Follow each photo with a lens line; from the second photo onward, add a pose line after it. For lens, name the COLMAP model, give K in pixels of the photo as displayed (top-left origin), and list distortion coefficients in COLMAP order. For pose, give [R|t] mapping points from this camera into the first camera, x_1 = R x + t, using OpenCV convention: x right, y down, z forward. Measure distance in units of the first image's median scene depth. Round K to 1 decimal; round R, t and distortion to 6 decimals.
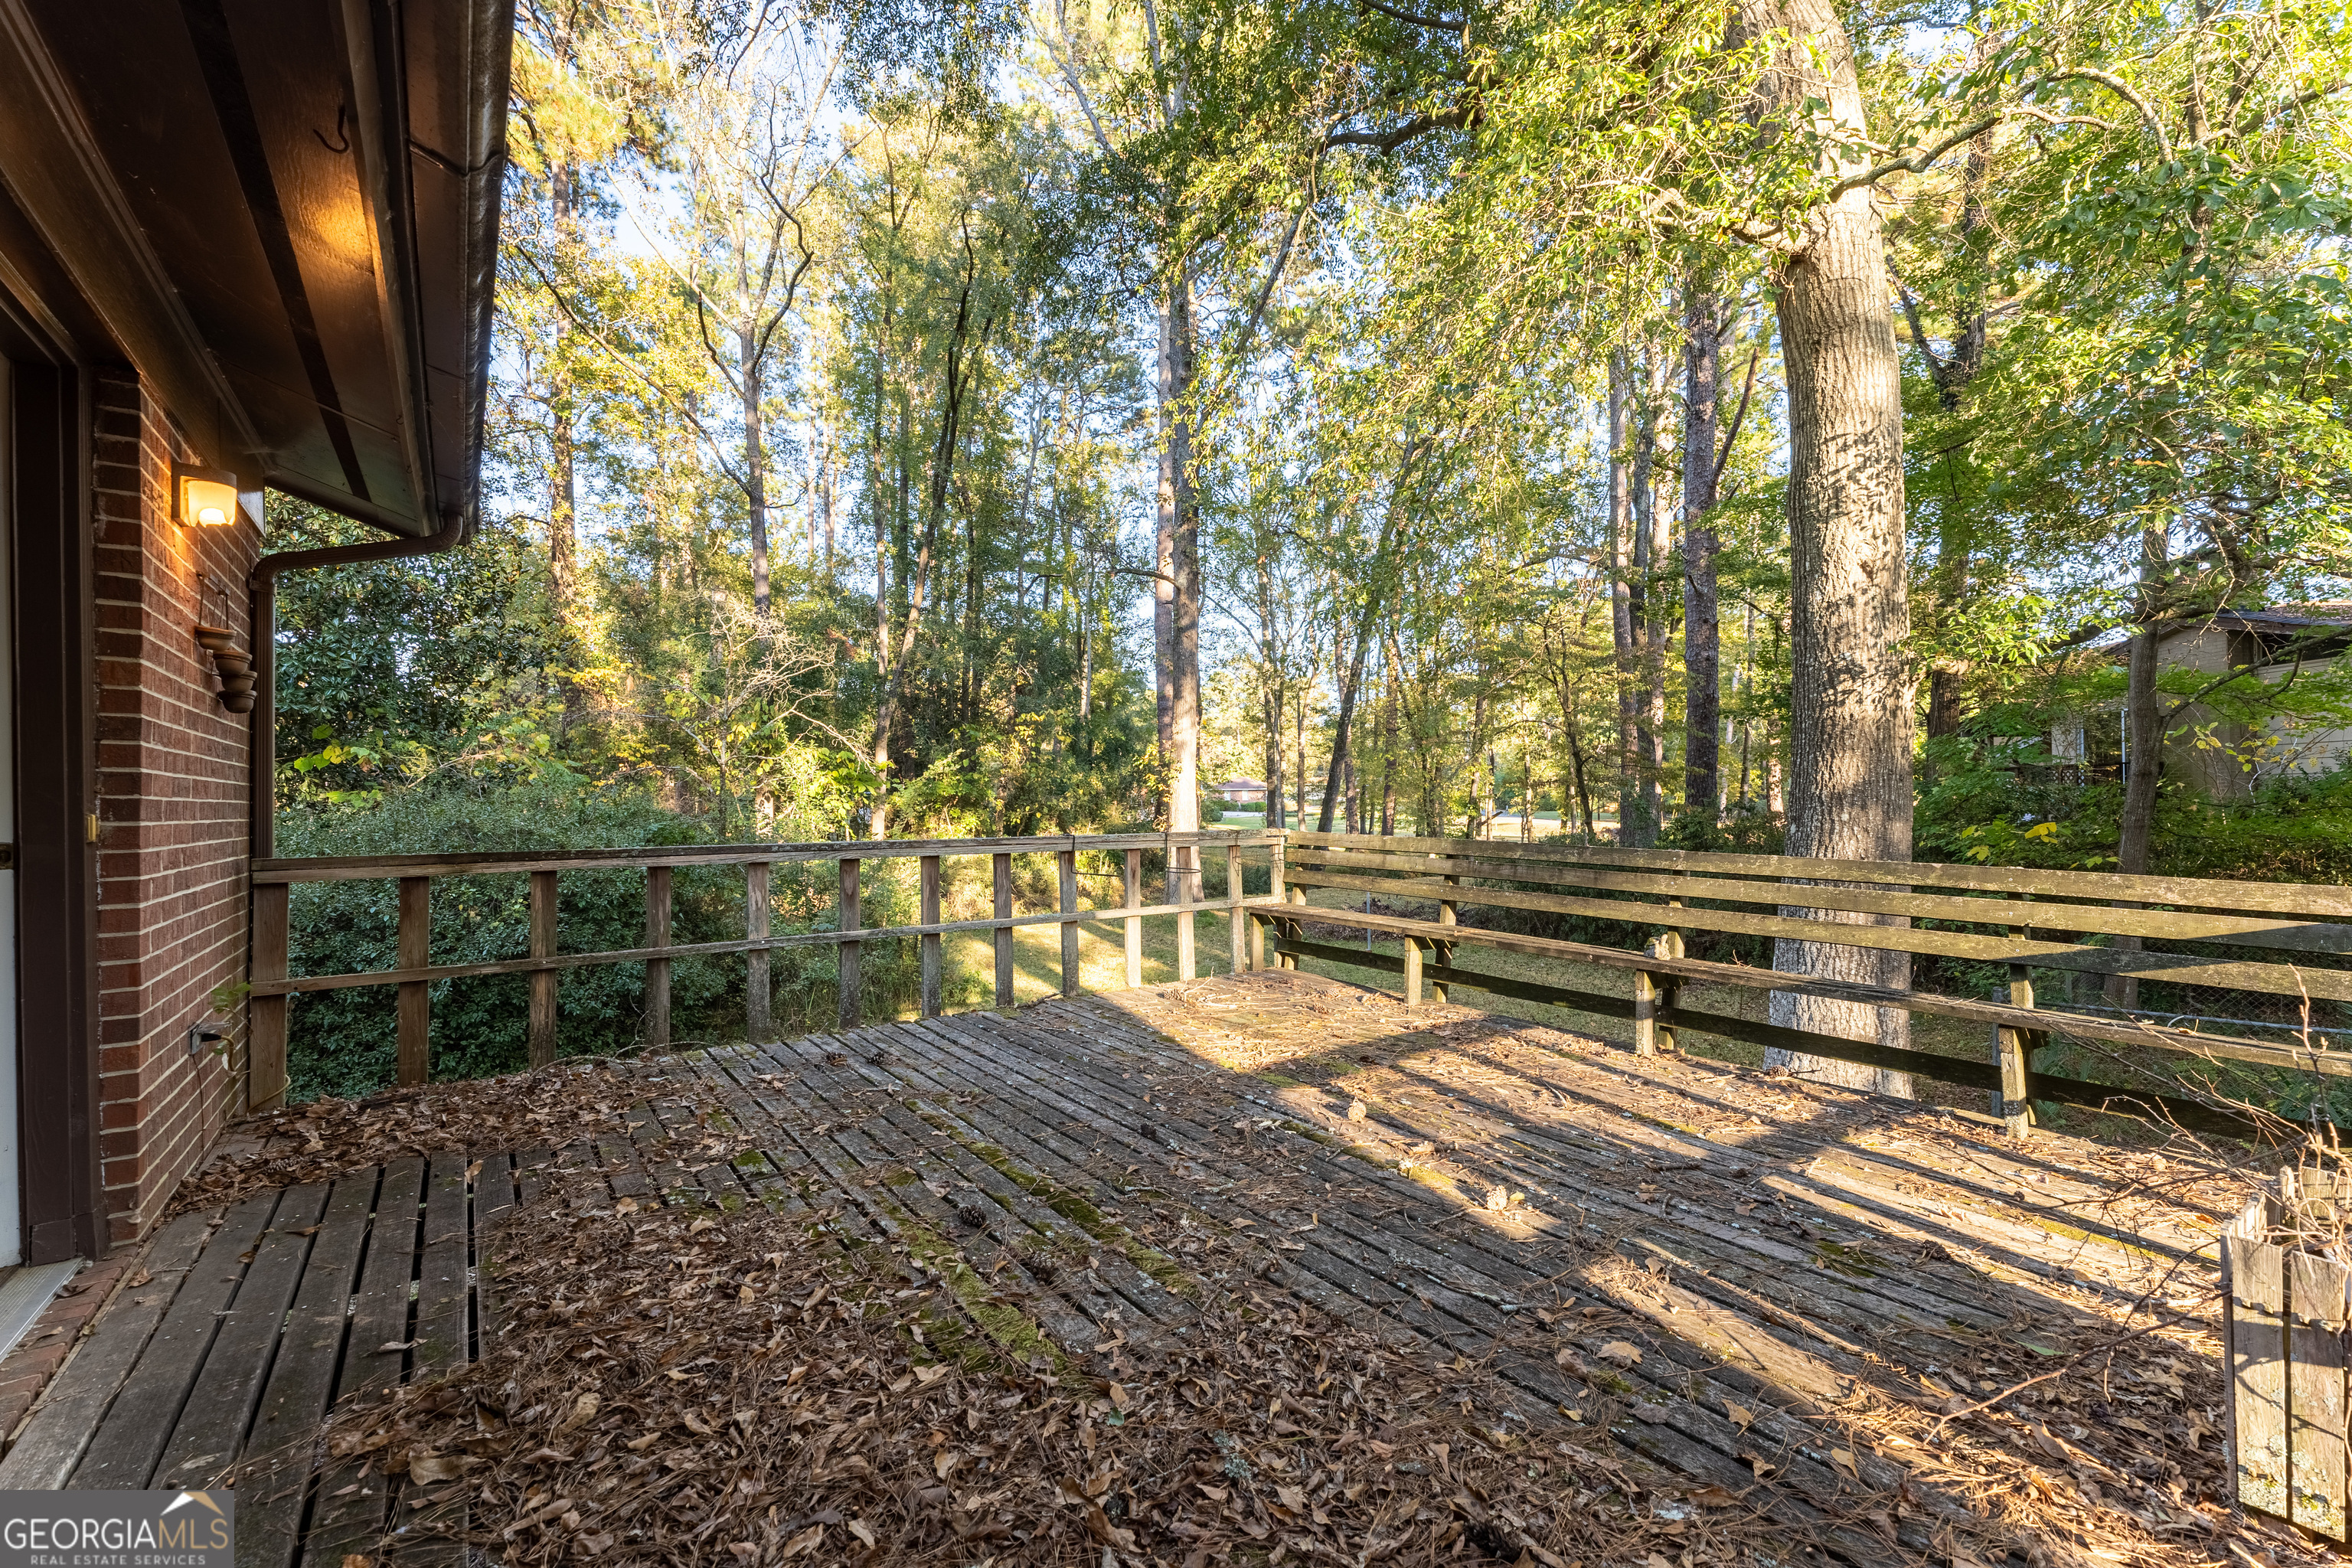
lens RADIAL K [[952.4, 0, 1170.4], [0, 952.4, 791.9], [0, 0, 1]] dist [0.003758, 0.000549]
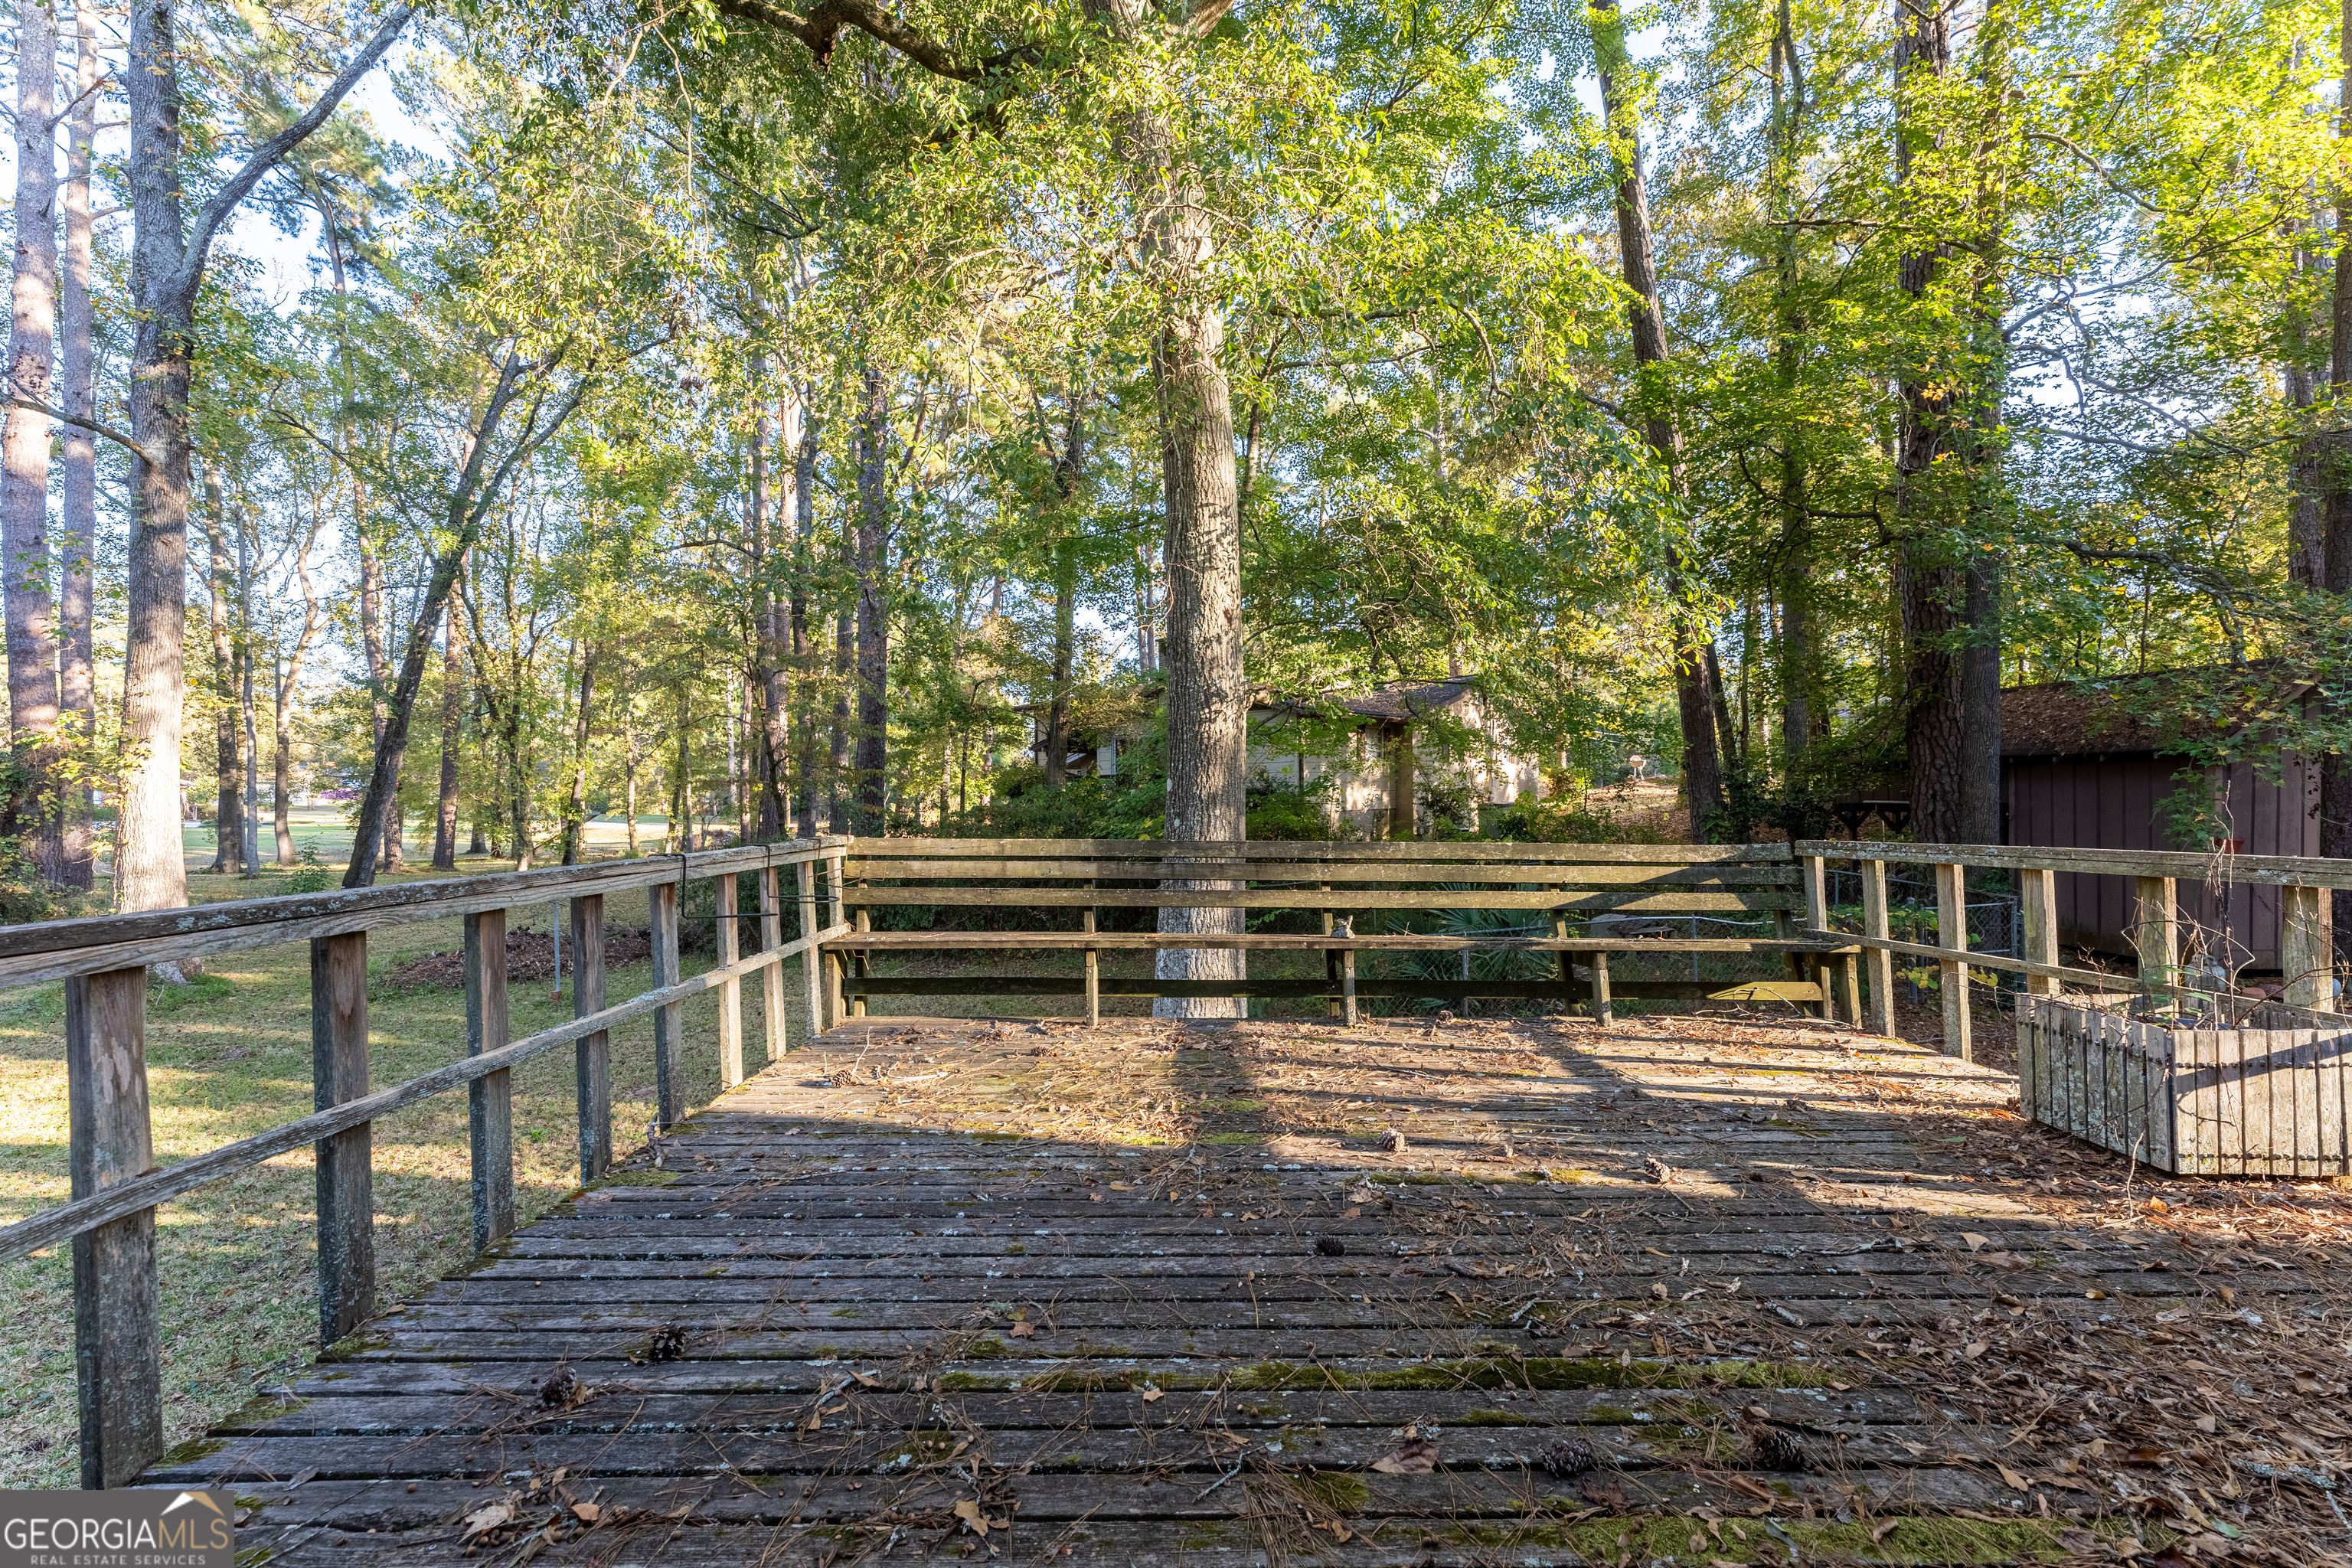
lens RADIAL K [[952.4, 0, 1177.3], [0, 952.4, 787.7], [0, 0, 1]] dist [0.003758, 0.000549]
pose [[0.595642, 0.009135, 0.803198, -0.582175], [-0.003675, 0.999956, -0.008647, 0.008828], [-0.803241, 0.002199, 0.595649, 0.559679]]
